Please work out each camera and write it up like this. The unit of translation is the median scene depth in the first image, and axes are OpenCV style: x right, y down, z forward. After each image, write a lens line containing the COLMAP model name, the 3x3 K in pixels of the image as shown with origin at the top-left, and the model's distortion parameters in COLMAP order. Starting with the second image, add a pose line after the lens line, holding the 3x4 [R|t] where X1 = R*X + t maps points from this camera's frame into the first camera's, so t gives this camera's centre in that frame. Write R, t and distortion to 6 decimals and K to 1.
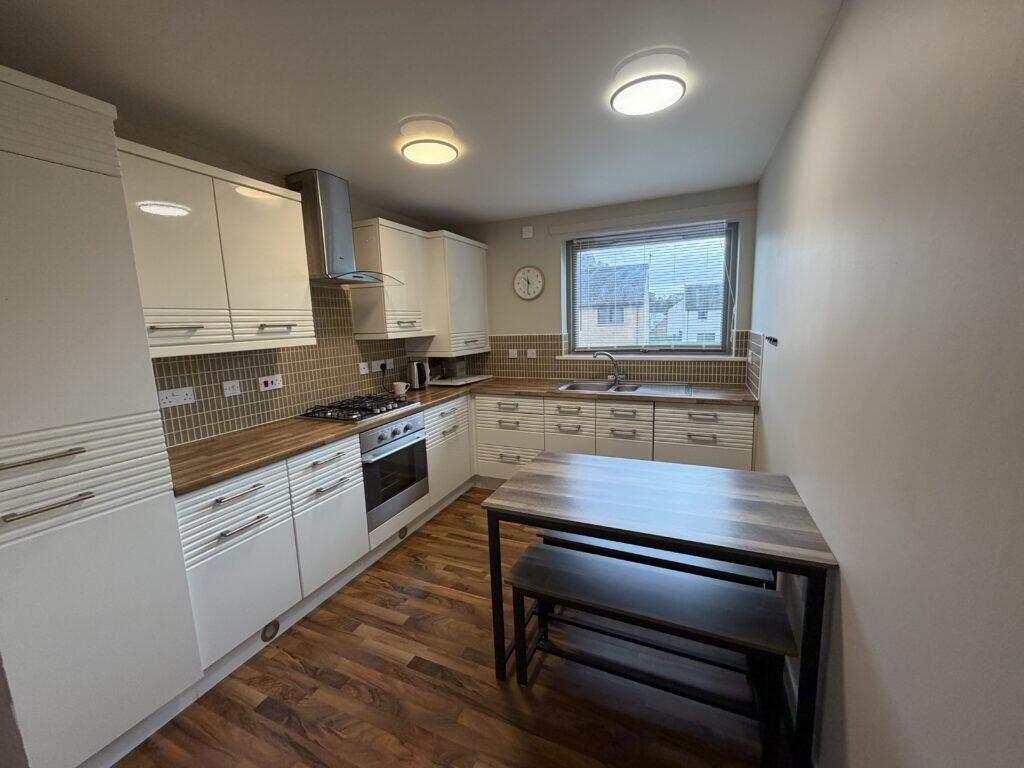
lens RADIAL K [[409.6, 0, 510.8], [0, 409.6, 384.0], [0, 0, 1]] dist [0.002499, 0.000244]
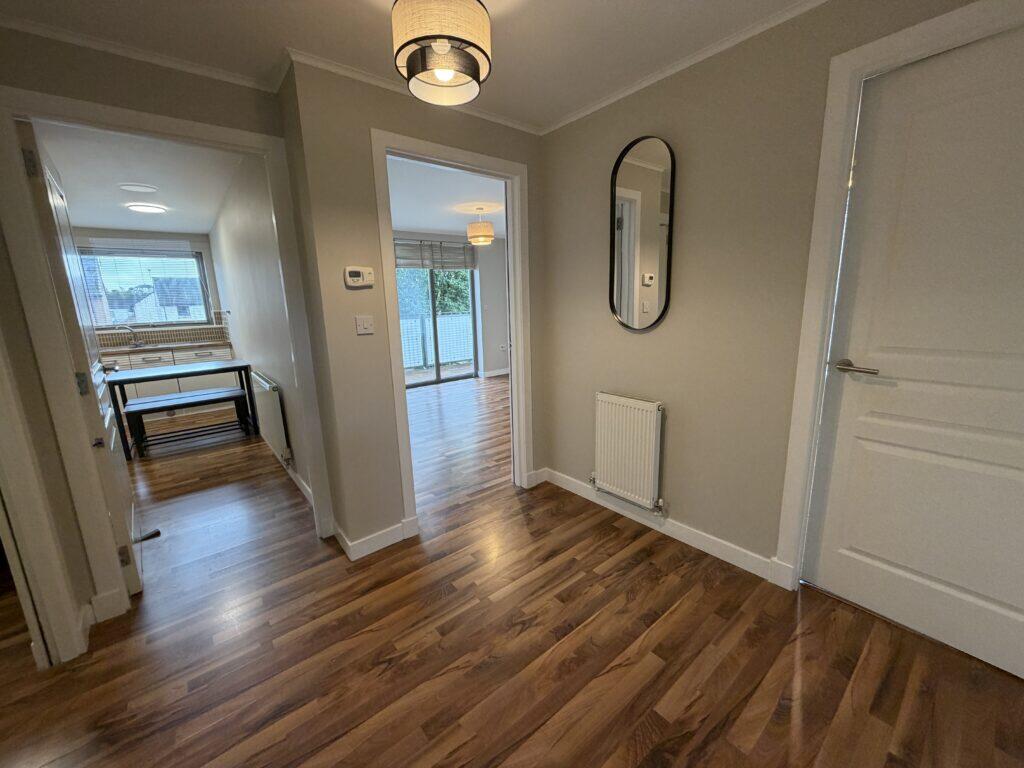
lens RADIAL K [[409.6, 0, 511.1], [0, 409.6, 384.4], [0, 0, 1]] dist [0.002499, 0.000244]
pose [[0.452808, -0.162833, 0.876613, -0.531729], [0.155415, 0.982545, 0.102231, 0.217003], [-0.877958, 0.089948, 0.470211, -1.044606]]
